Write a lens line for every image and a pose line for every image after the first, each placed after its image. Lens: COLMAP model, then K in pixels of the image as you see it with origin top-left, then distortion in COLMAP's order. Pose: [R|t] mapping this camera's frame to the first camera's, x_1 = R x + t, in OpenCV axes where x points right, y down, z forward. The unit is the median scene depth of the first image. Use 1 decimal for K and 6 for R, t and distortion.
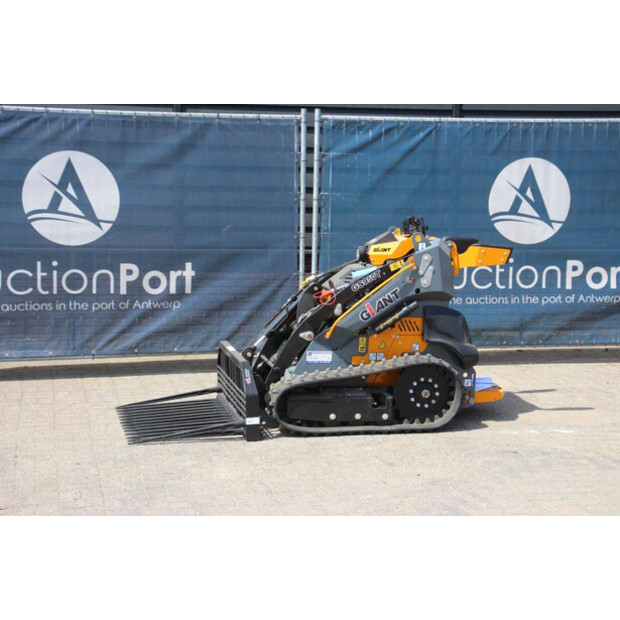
lens RADIAL K [[1193.0, 0, 305.3], [0, 1193.0, 313.2], [0, 0, 1]] dist [0.258636, 0.000000]
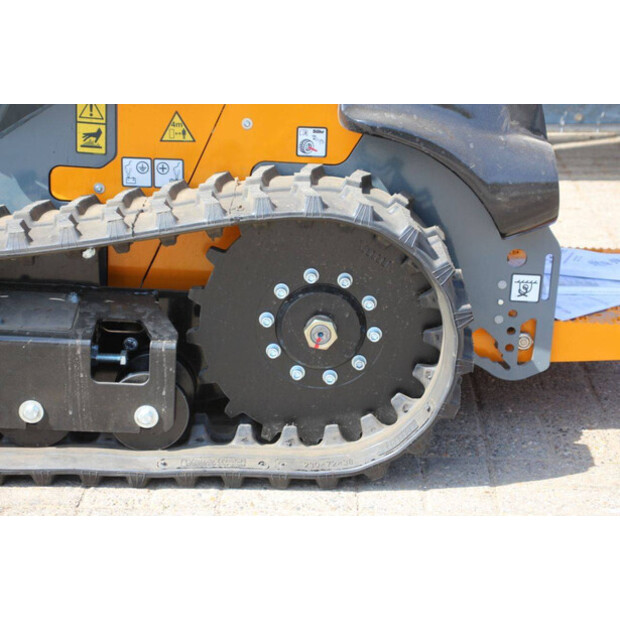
lens RADIAL K [[1466.7, 0, 311.4], [0, 1466.7, 304.8], [0, 0, 1]] dist [0.353596, 0.000000]
pose [[0.972793, 0.067567, -0.221606, 0.162975], [-0.030653, 0.985655, 0.165967, 0.010350], [0.229641, -0.154658, 0.960909, 0.692444]]
